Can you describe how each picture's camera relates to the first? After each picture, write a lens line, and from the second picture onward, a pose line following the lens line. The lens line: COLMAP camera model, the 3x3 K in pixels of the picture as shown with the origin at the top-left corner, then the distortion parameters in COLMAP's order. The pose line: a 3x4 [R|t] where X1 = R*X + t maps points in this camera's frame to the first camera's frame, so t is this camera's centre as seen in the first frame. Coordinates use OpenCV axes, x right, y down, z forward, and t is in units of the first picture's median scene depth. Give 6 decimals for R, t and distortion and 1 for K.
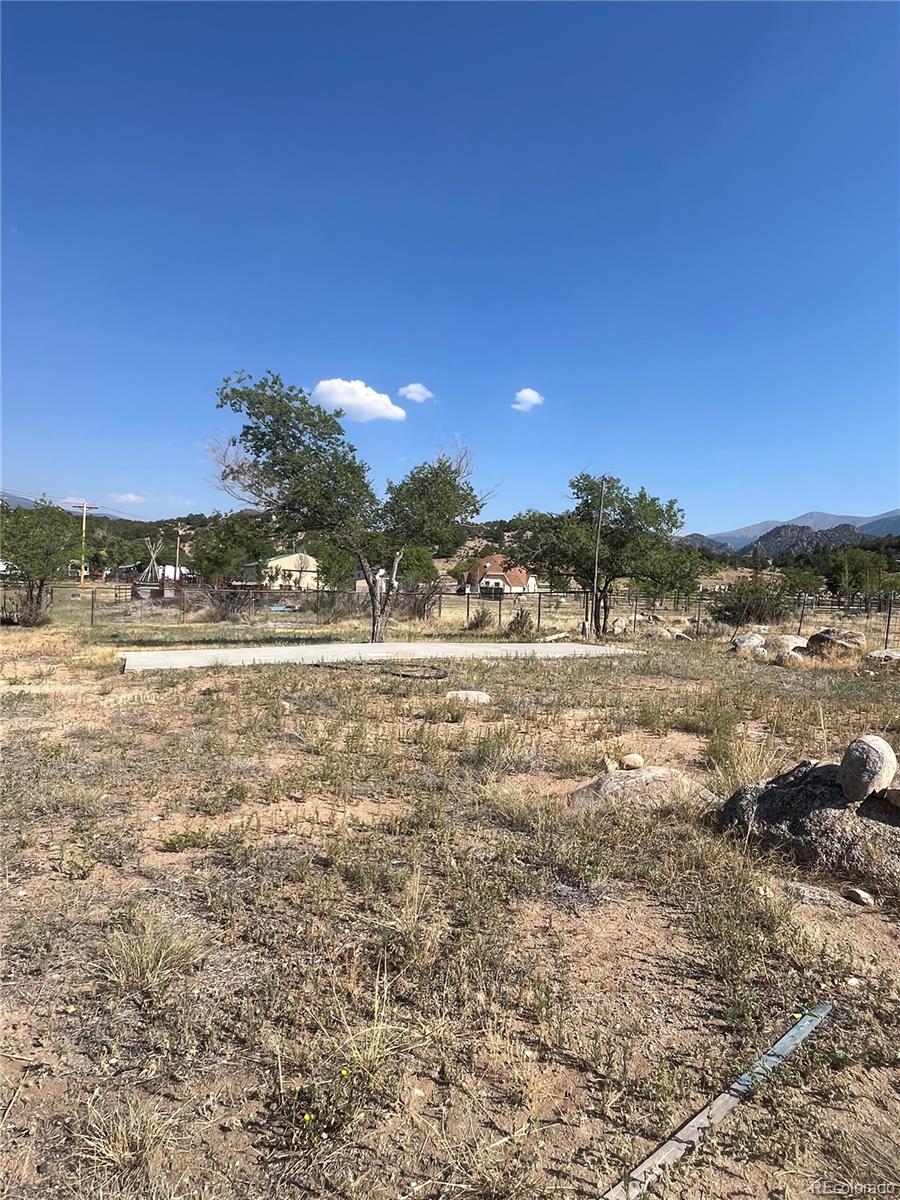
lens RADIAL K [[710.7, 0, 441.1], [0, 710.7, 593.9], [0, 0, 1]] dist [0.018485, -0.020281]
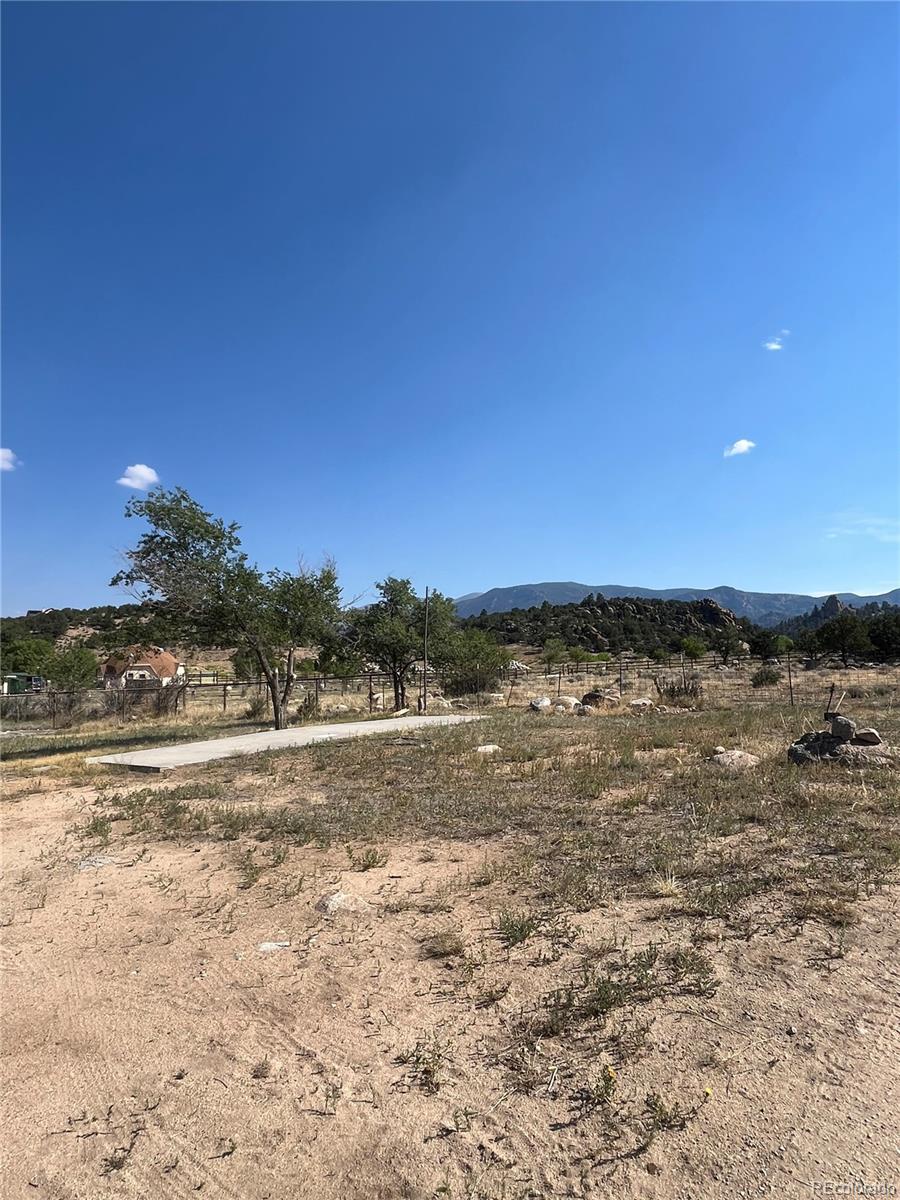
lens RADIAL K [[710.7, 0, 455.0], [0, 710.7, 605.5], [0, 0, 1]] dist [0.018485, -0.020281]
pose [[0.858343, -0.006113, 0.513040, -0.435200], [0.058082, 0.994659, -0.085324, -0.014364], [-0.509778, 0.103036, 0.854113, -0.122626]]
